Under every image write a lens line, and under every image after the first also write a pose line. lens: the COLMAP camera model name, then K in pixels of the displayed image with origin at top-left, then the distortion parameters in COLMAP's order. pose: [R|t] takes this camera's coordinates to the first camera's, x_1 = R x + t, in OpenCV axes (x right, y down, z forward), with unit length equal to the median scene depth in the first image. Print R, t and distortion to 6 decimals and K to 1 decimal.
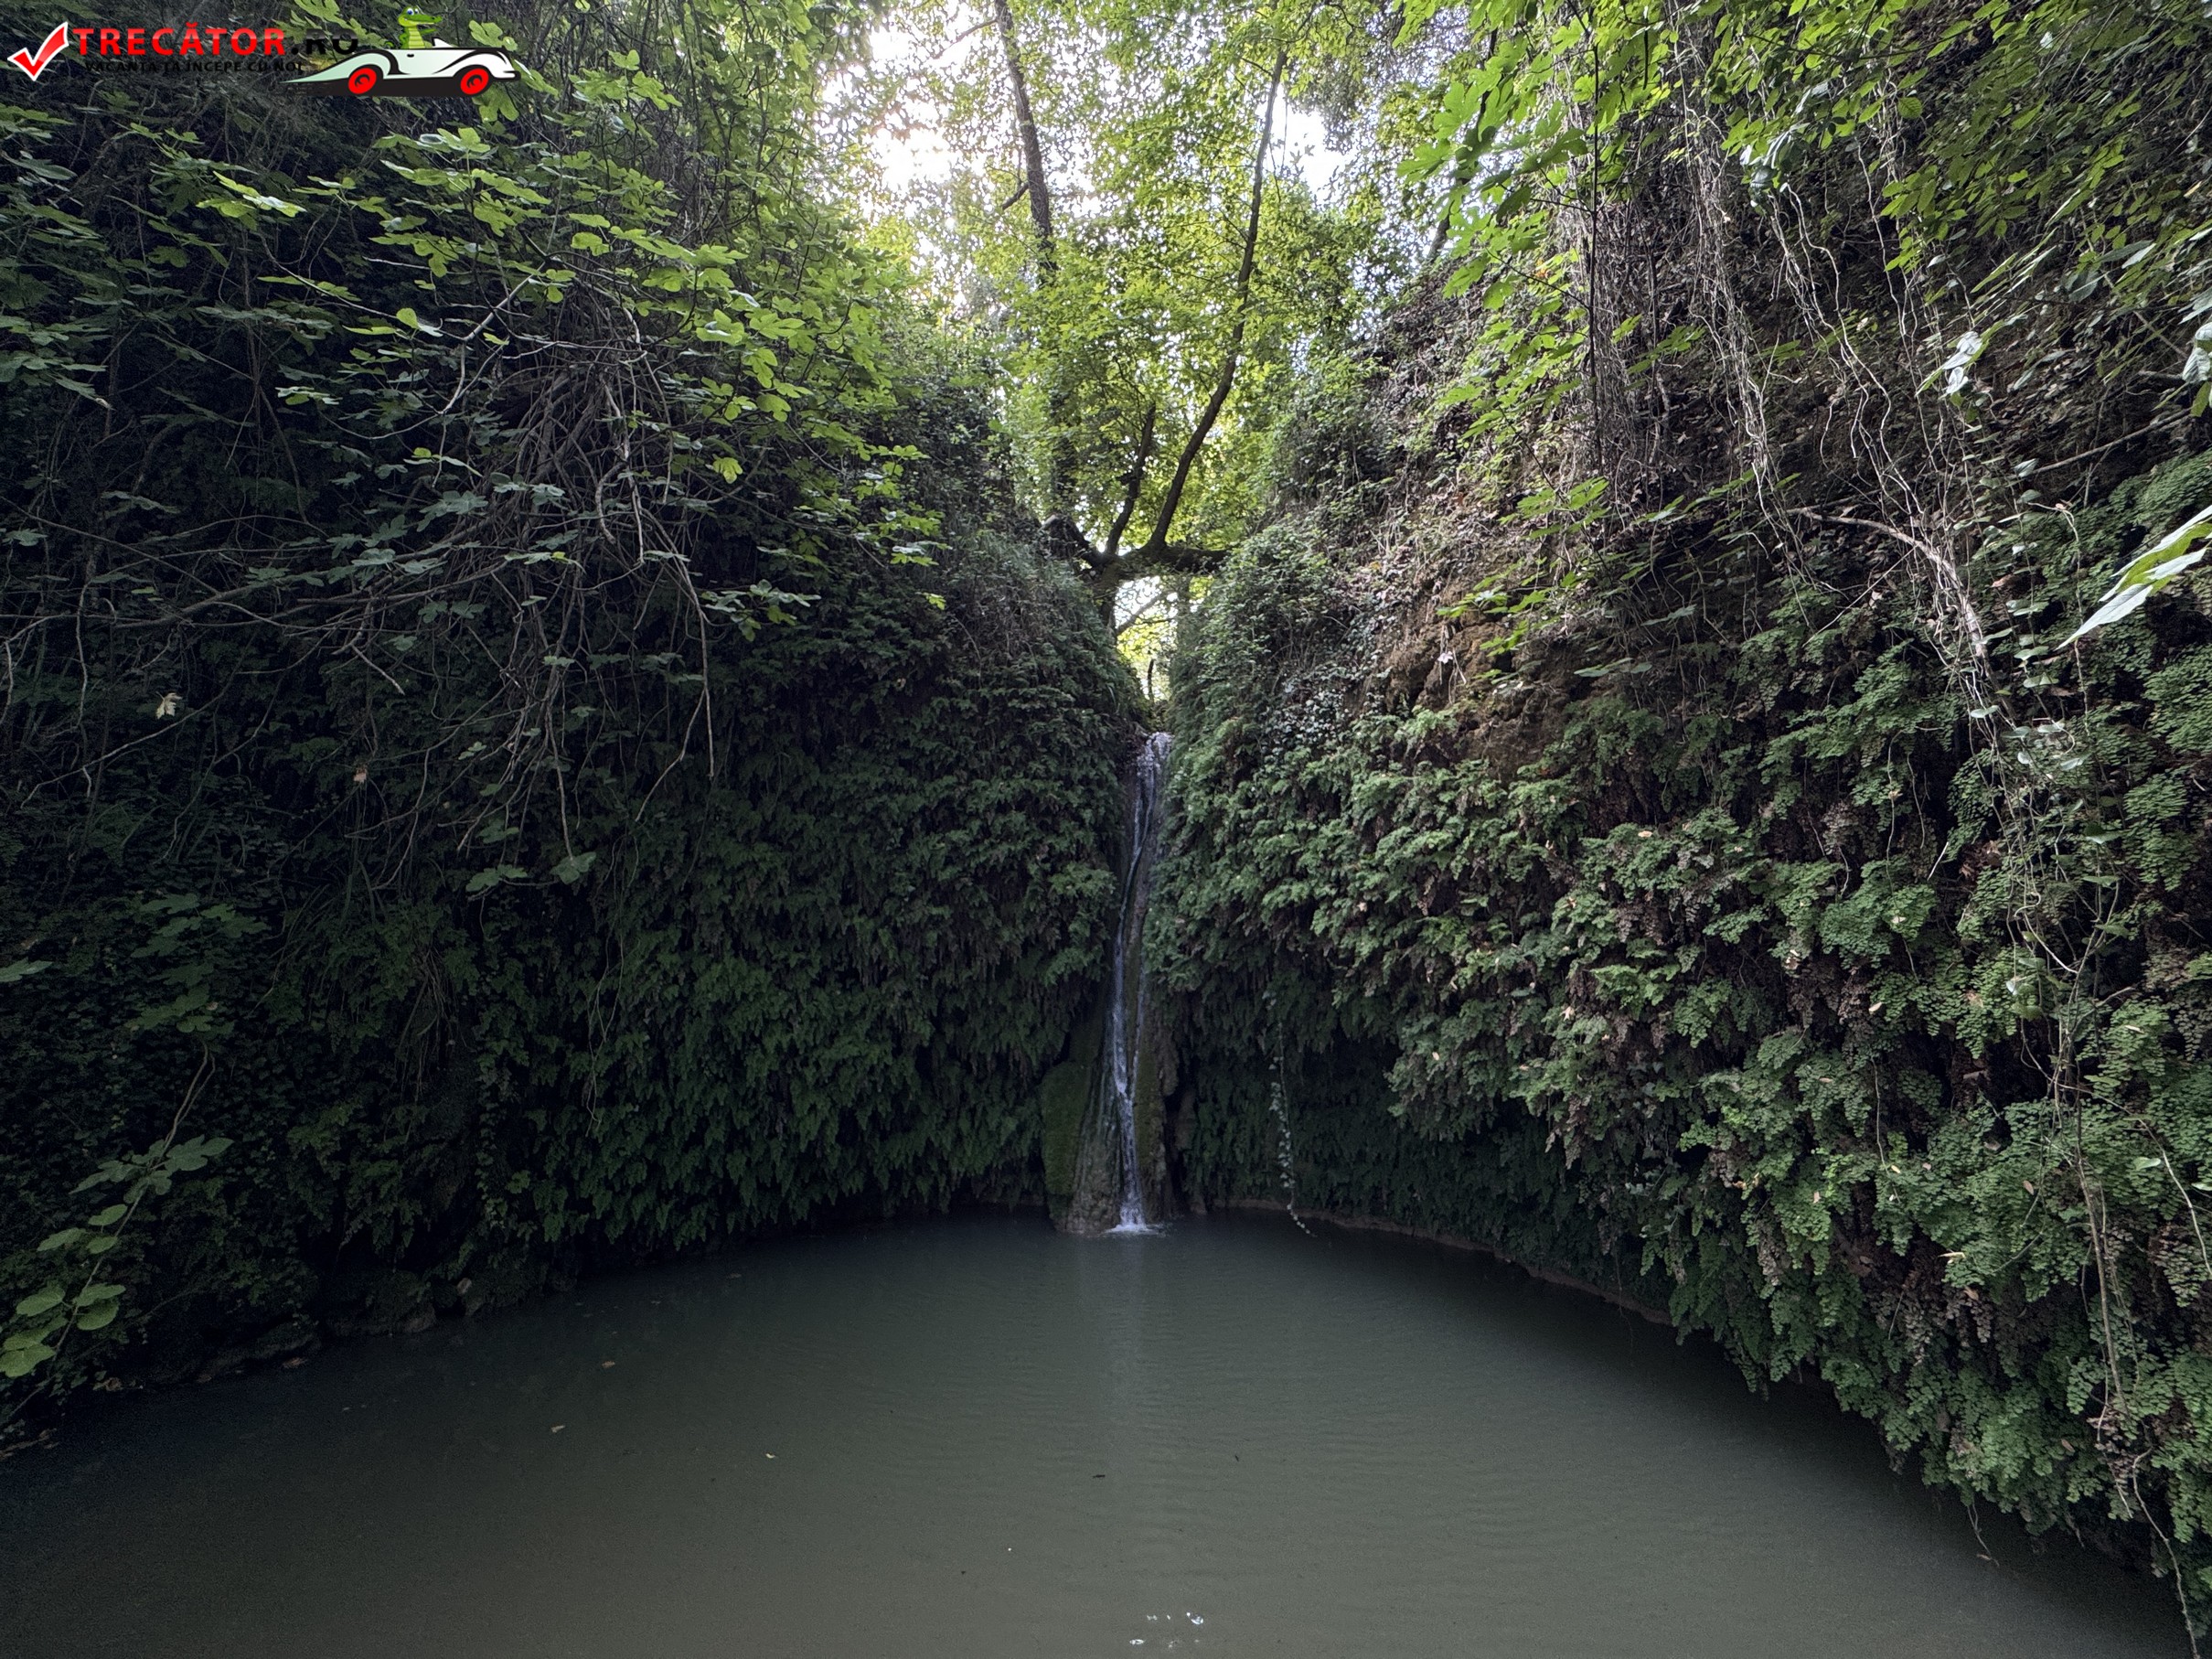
lens RADIAL K [[887.3, 0, 1105.5], [0, 887.3, 823.7], [0, 0, 1]] dist [-0.003588, 0.000425]
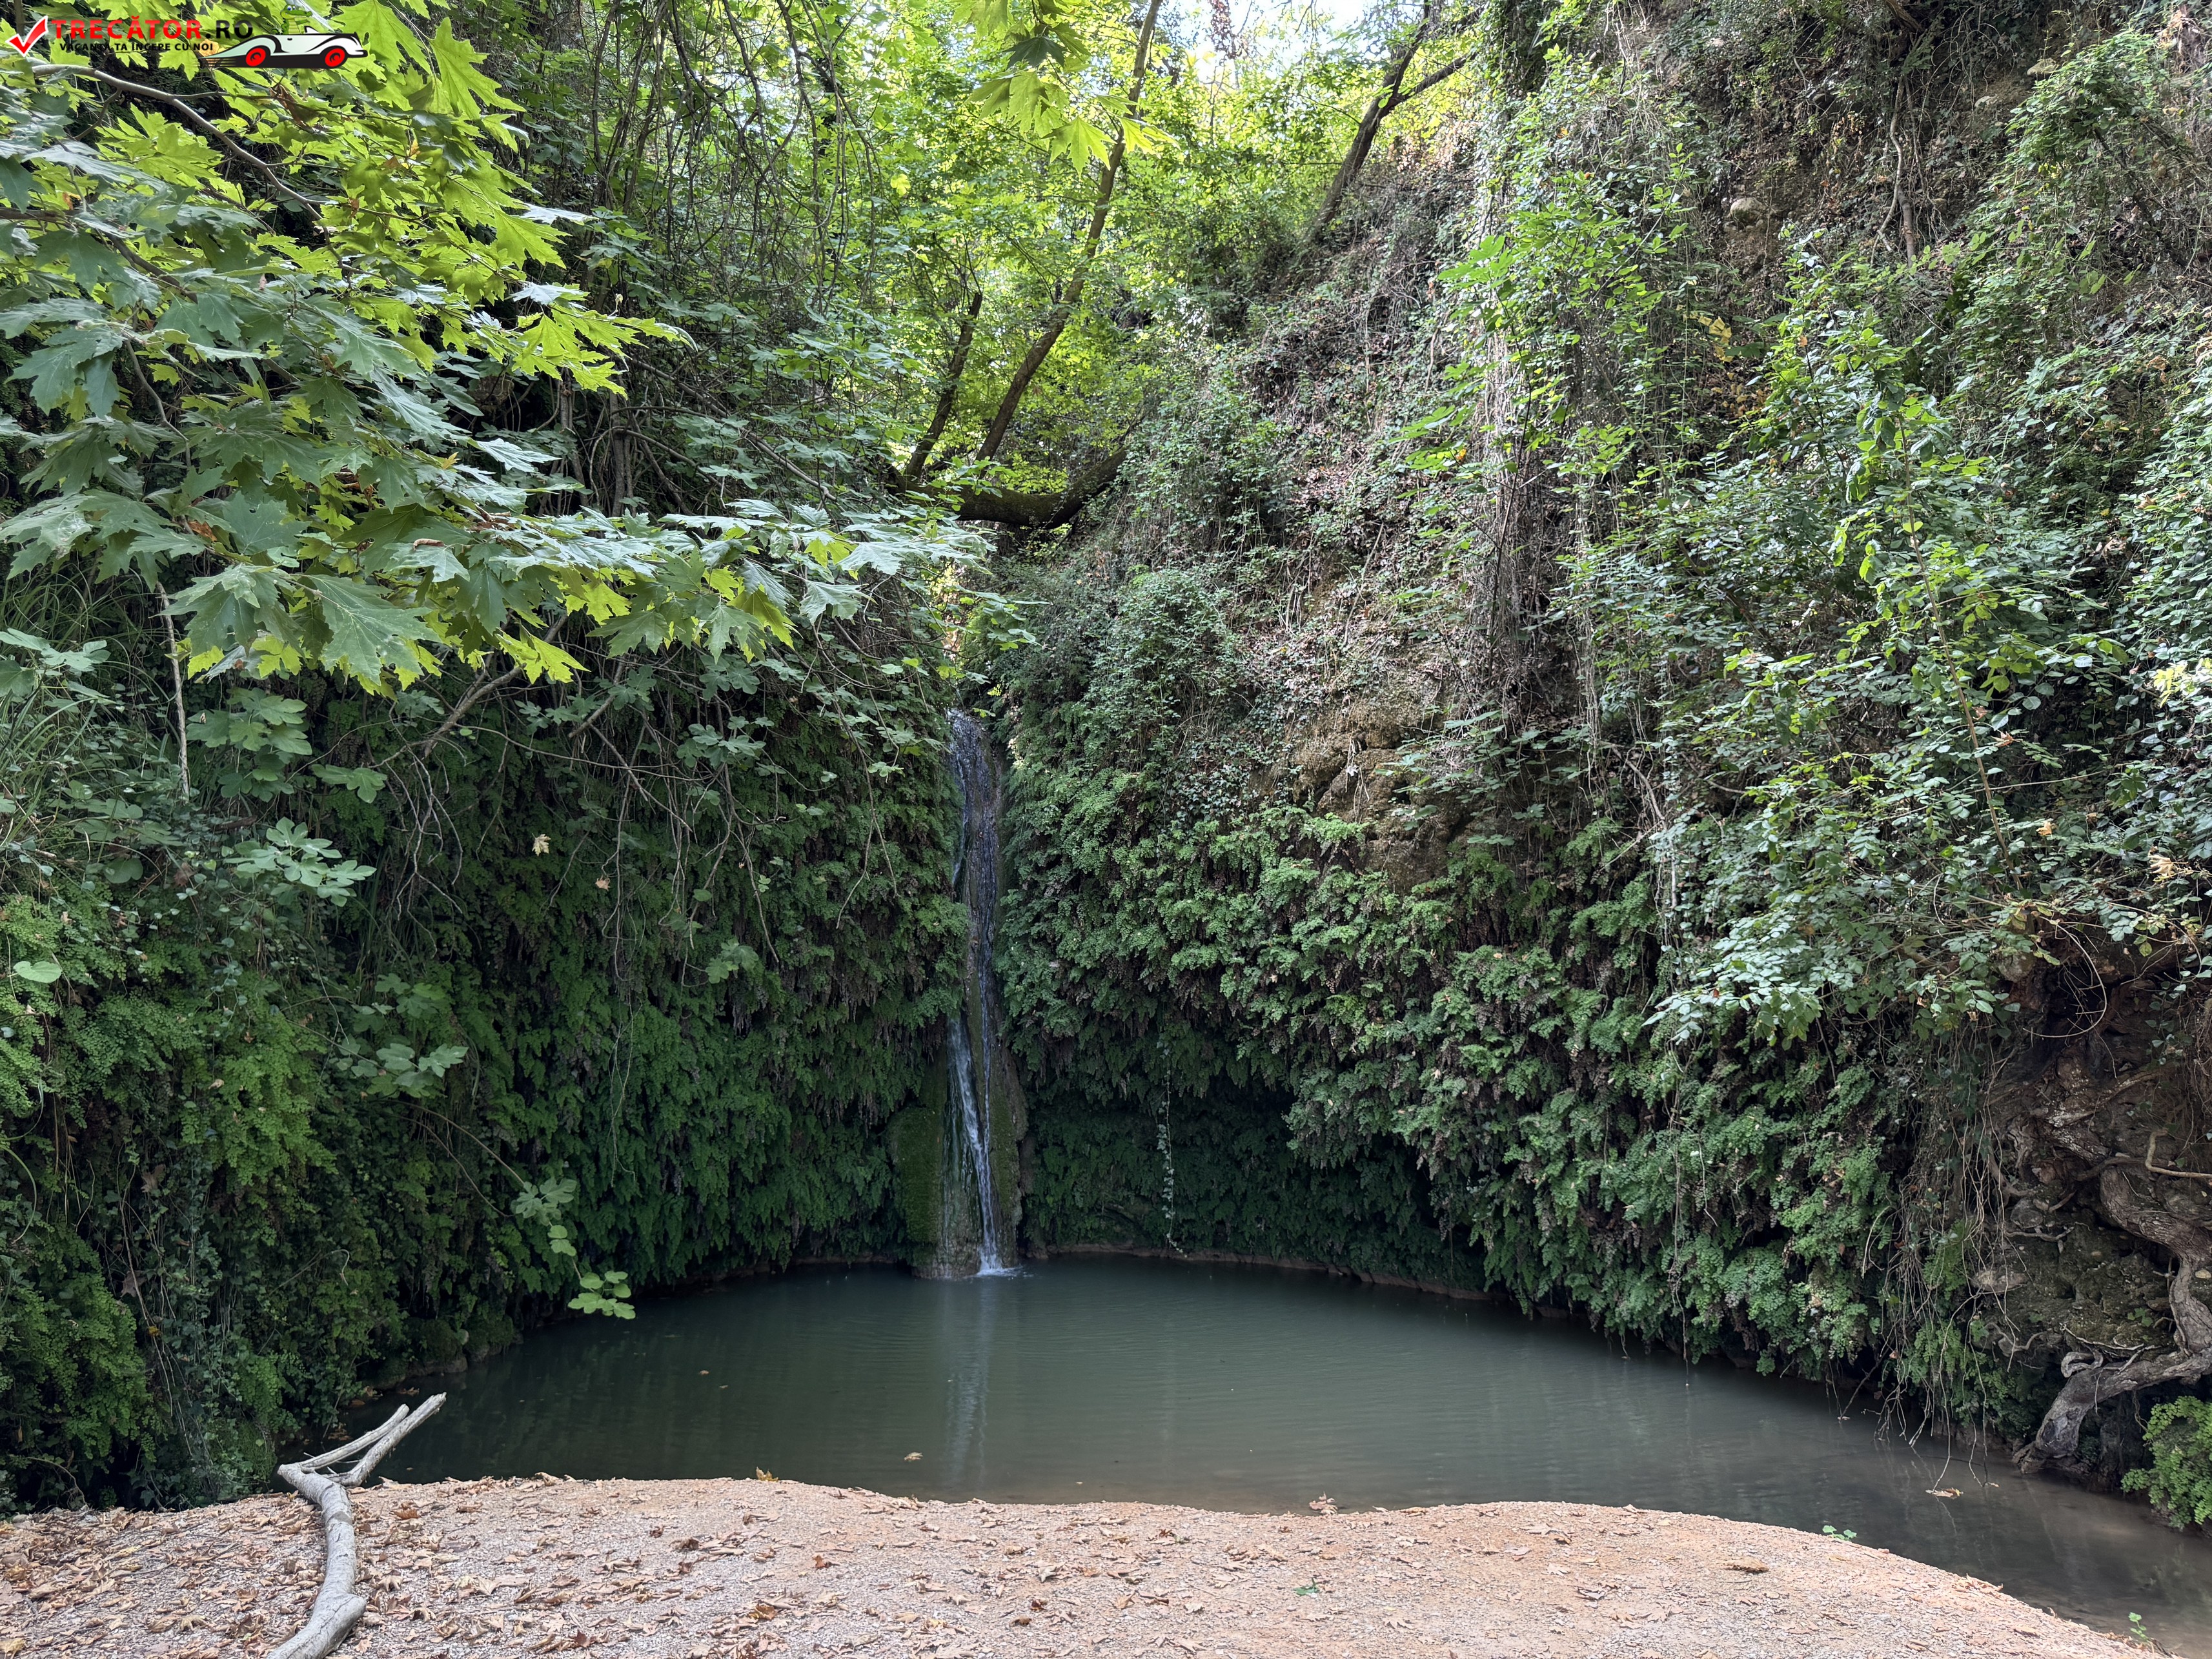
lens RADIAL K [[1554.0, 0, 1109.1], [0, 1554.0, 825.8], [0, 0, 1]] dist [0.176847, -0.402125]
pose [[0.927982, 0.056148, 0.368371, -0.623003], [-0.089557, 0.993213, 0.074218, -0.218821], [-0.361704, -0.101863, 0.926712, -0.751037]]
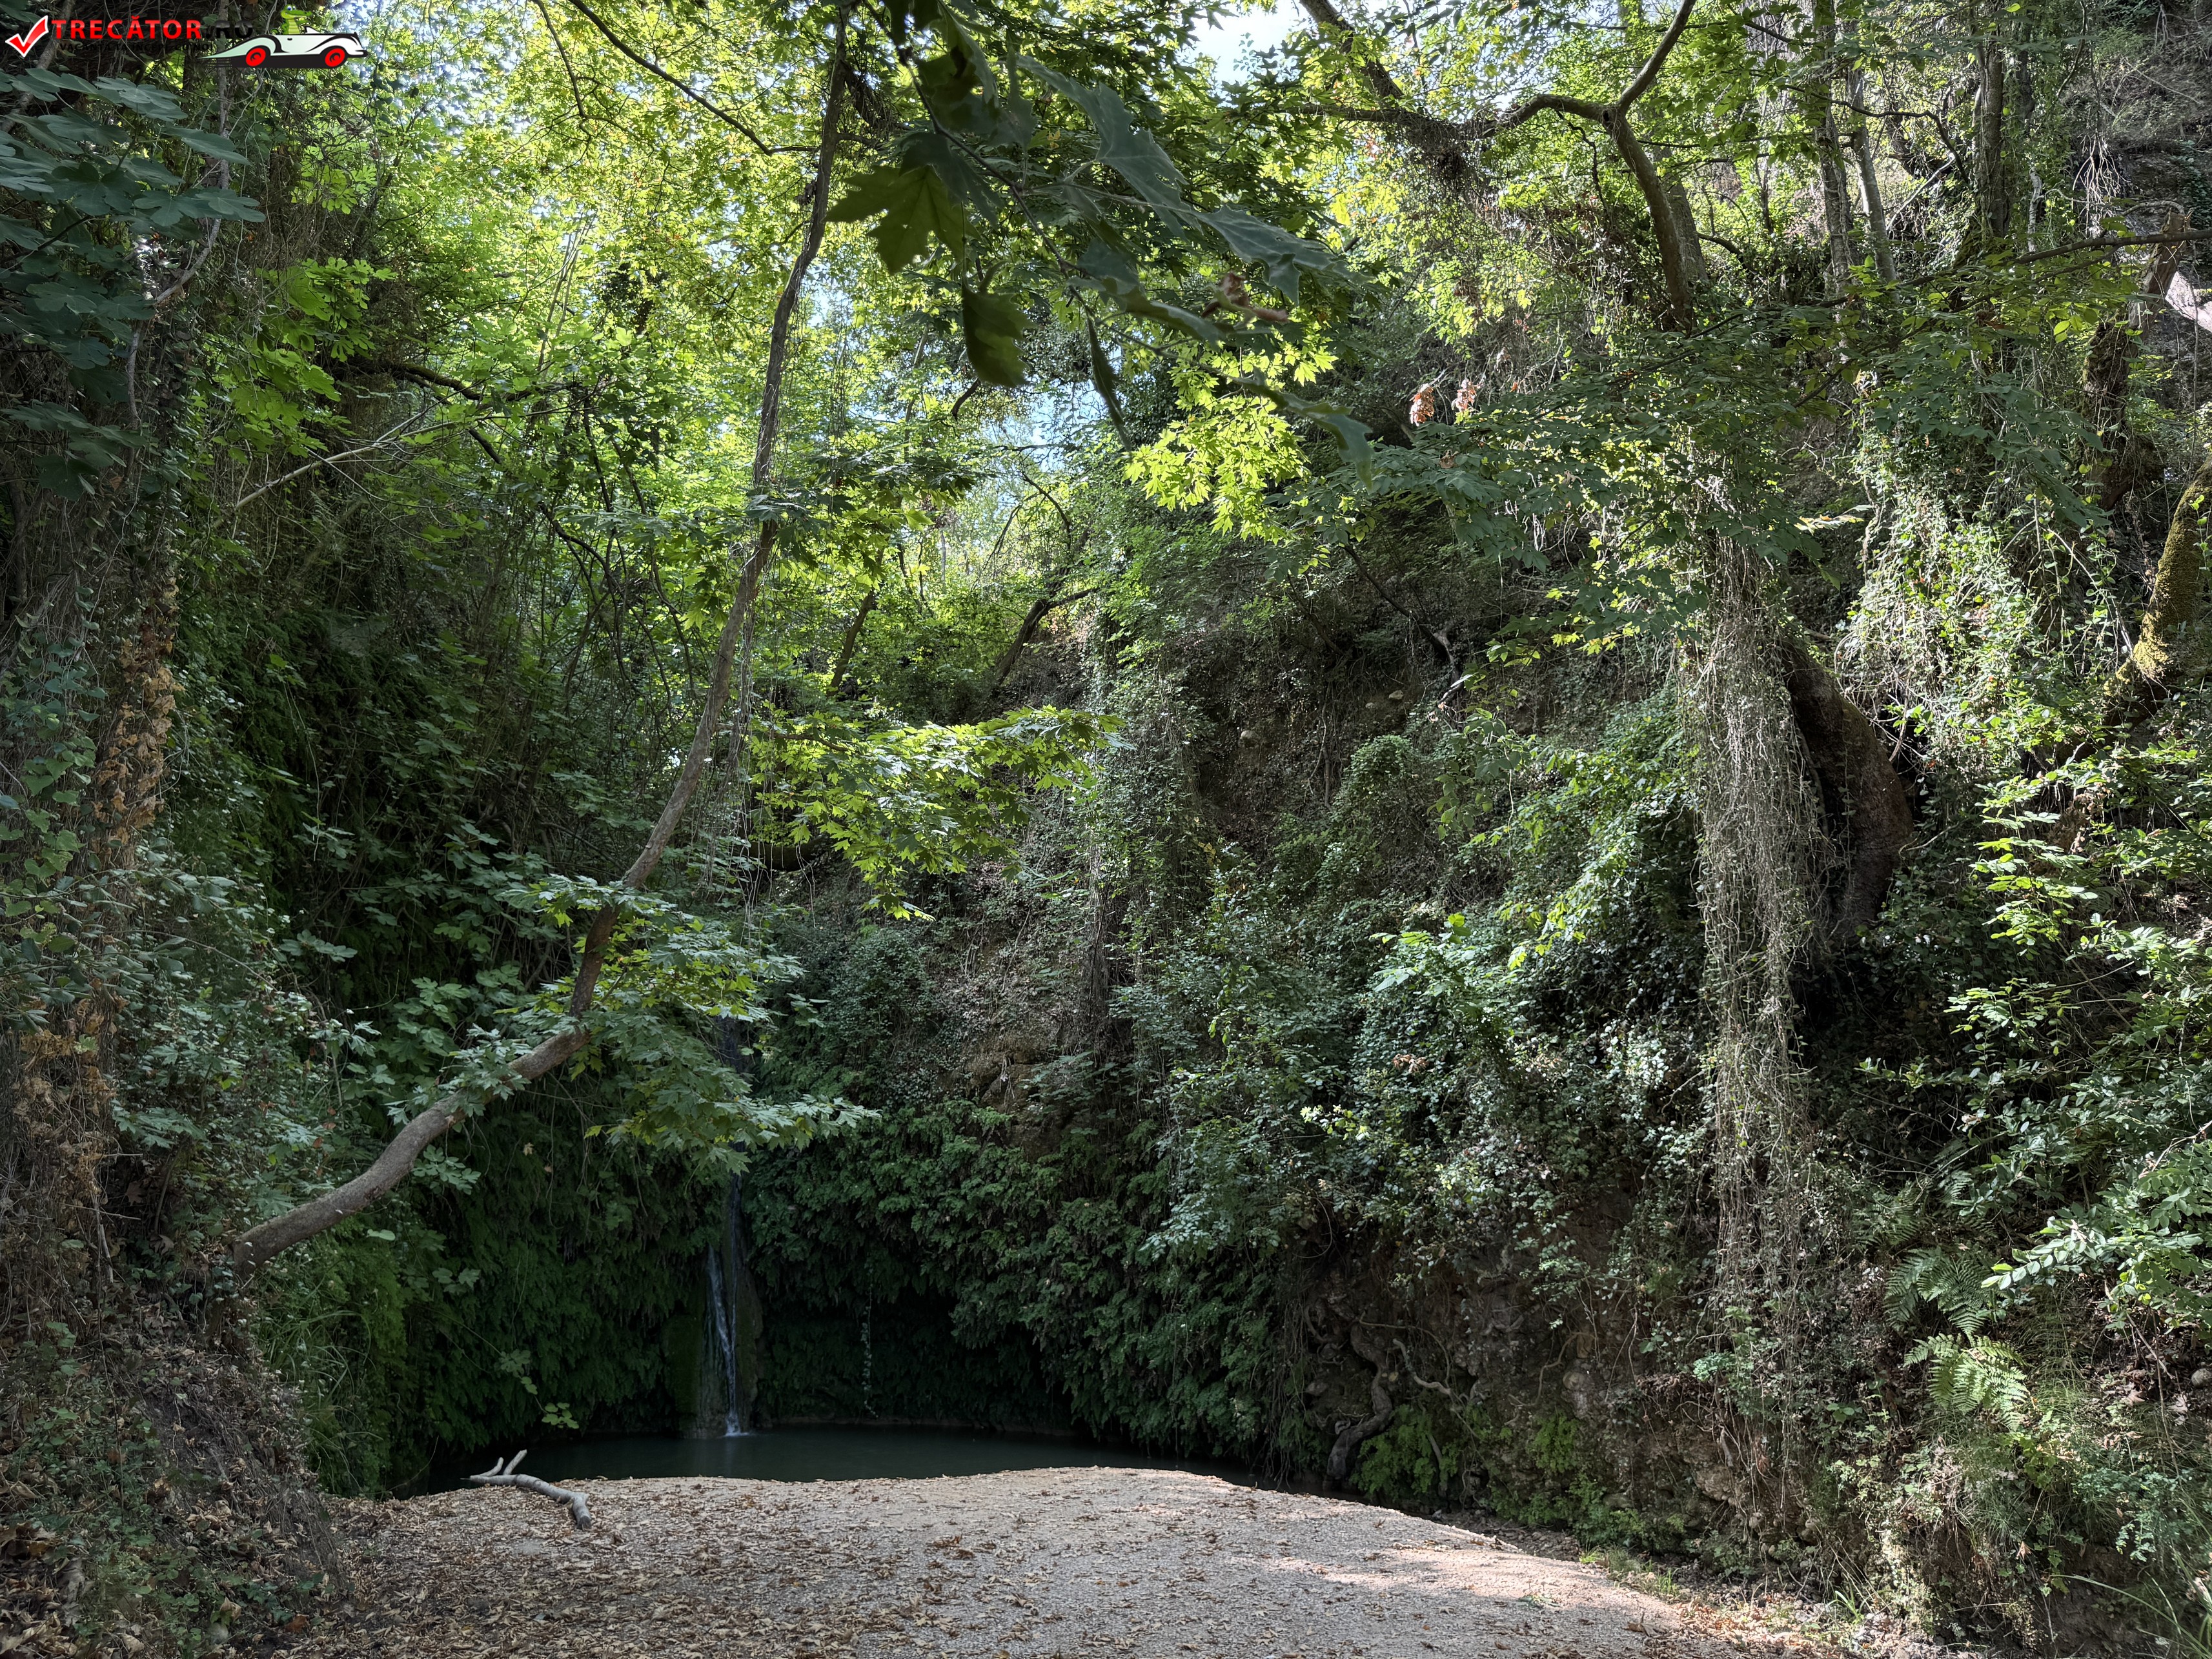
lens RADIAL K [[1545.8, 0, 1114.3], [0, 1545.8, 812.7], [0, 0, 1]] dist [0.173751, -0.363671]
pose [[0.826458, 0.155150, 0.541198, -1.144112], [-0.127080, 0.987879, -0.089141, -0.430922], [-0.548468, 0.004896, 0.836157, -1.656968]]
